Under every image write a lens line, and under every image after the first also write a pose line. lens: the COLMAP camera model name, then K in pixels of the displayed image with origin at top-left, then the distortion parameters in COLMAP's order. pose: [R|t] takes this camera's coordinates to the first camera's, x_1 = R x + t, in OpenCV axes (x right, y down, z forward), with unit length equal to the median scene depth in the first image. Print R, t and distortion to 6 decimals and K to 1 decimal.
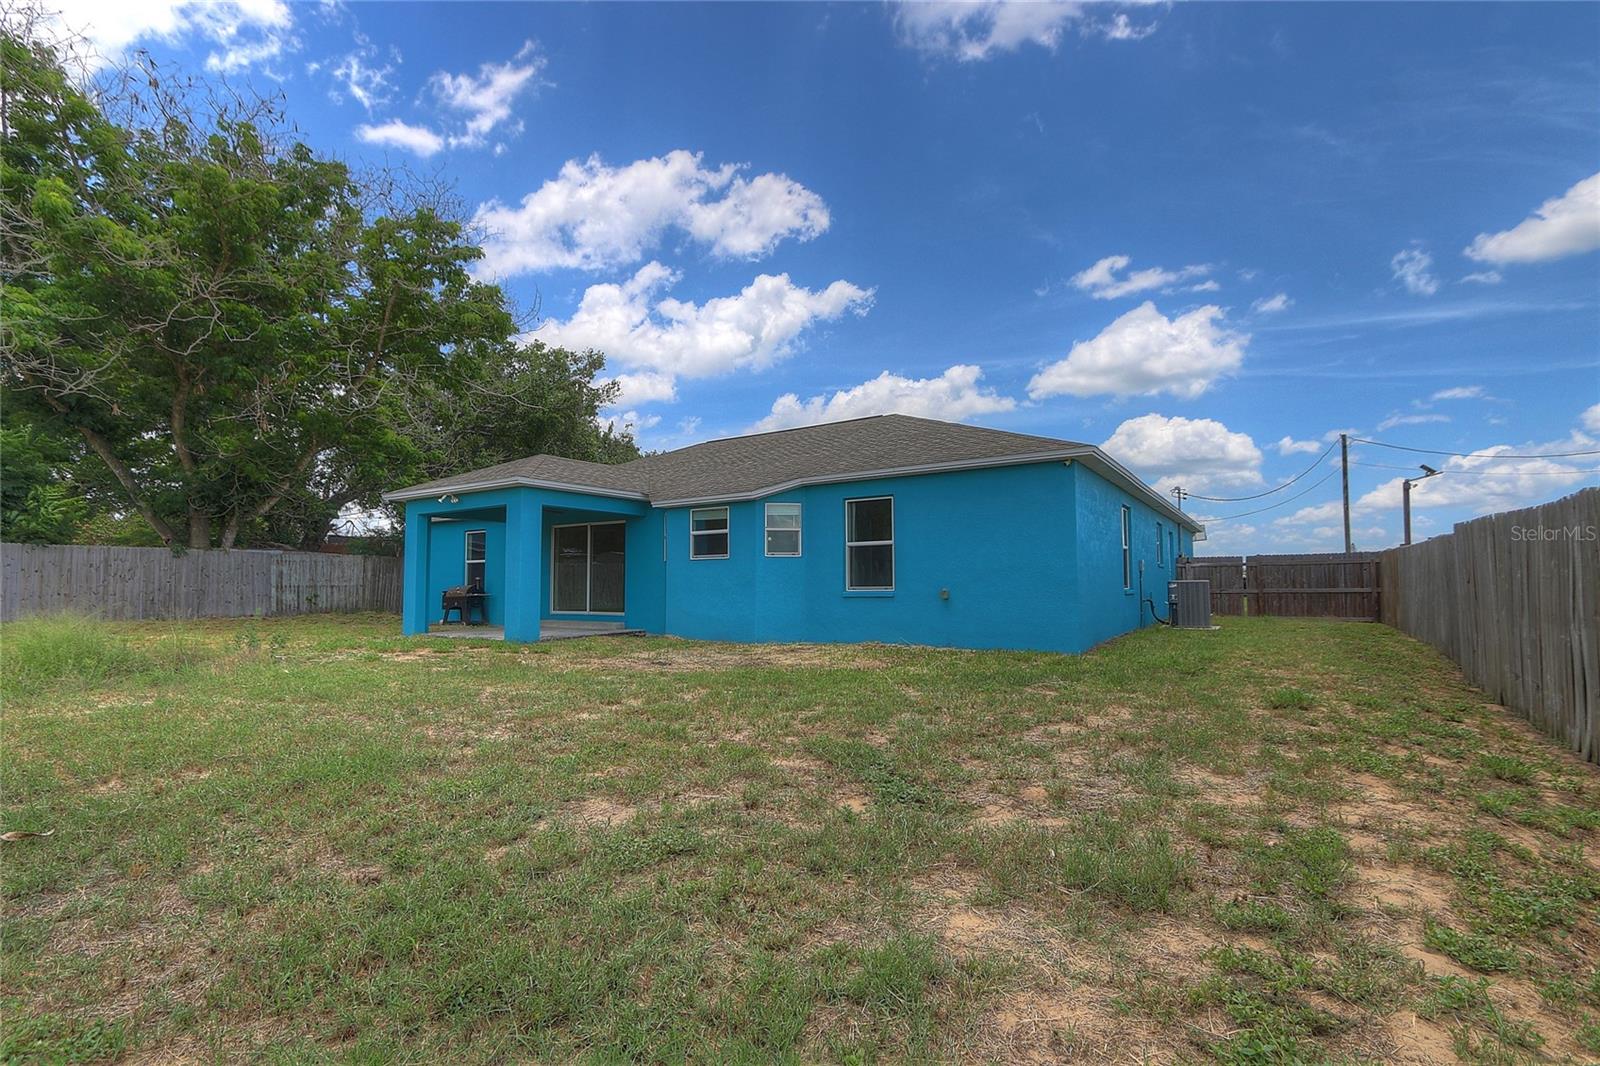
lens RADIAL K [[706.5, 0, 800.0], [0, 706.5, 533.0], [0, 0, 1]] dist [-0.014603, 0.000320]
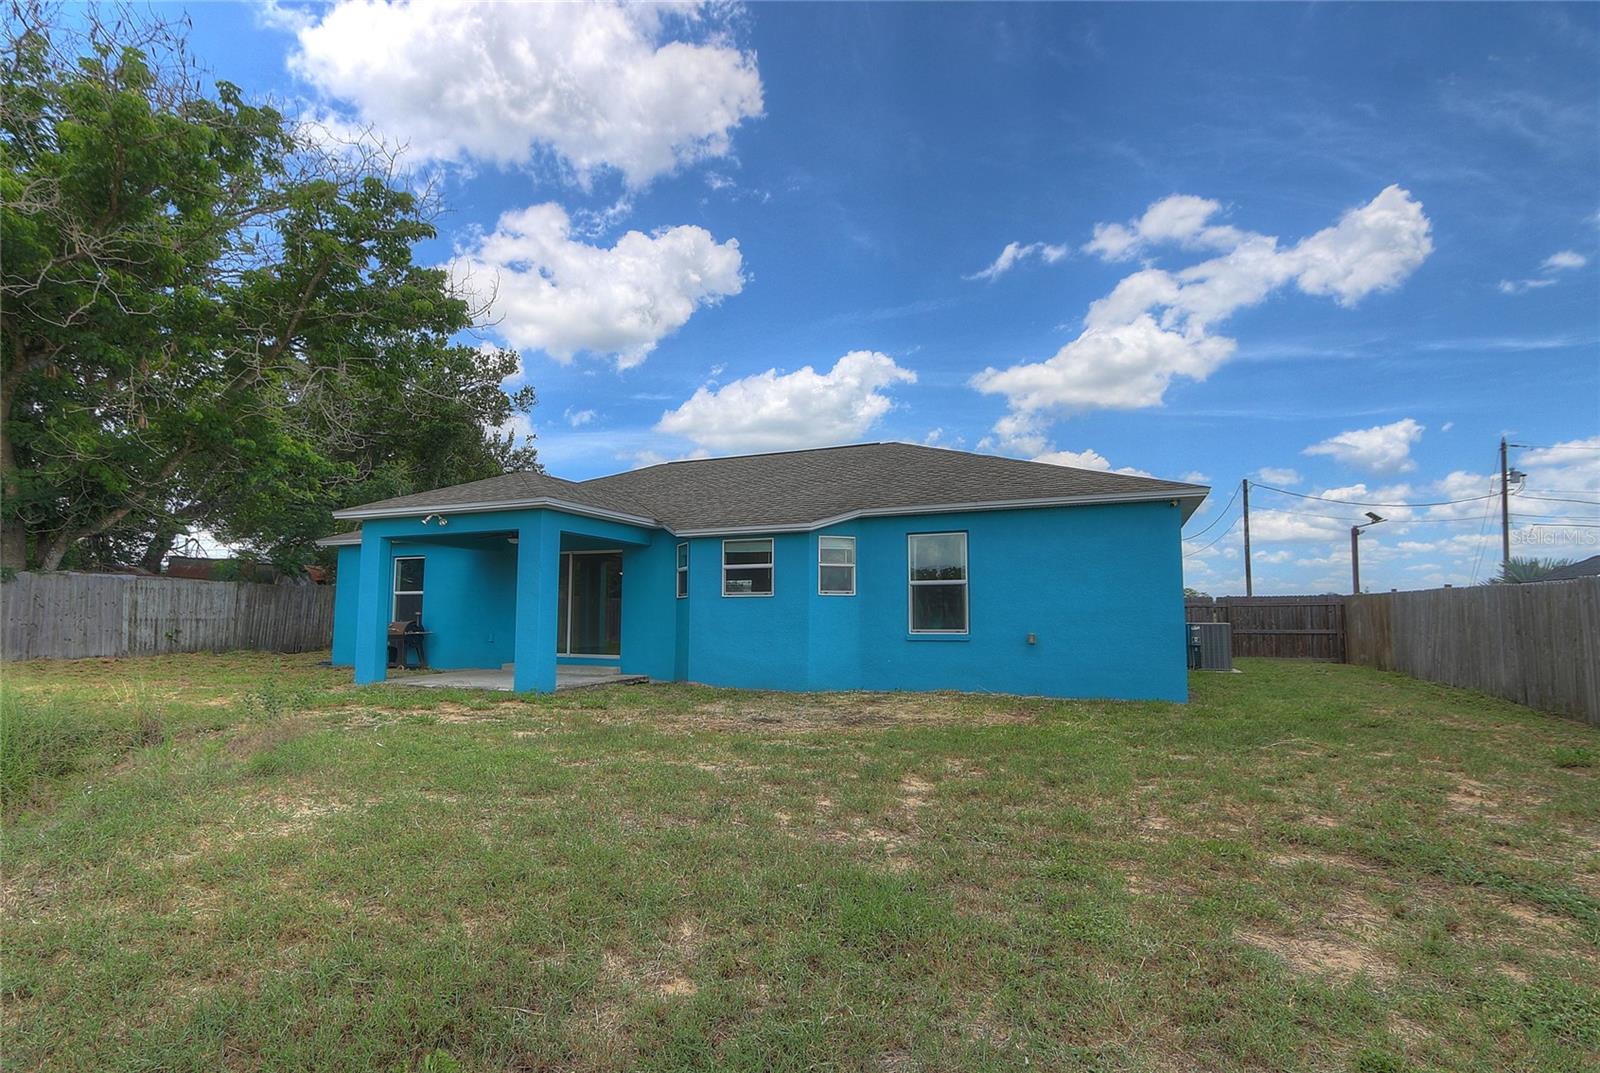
lens RADIAL K [[755.4, 0, 783.1], [0, 755.4, 546.0], [0, 0, 1]] dist [-0.017406, 0.000245]
pose [[0.986424, 0.022852, 0.162623, -0.192329], [-0.019460, 0.999559, -0.022423, -0.005028], [-0.163064, 0.018954, 0.986433, 0.041701]]
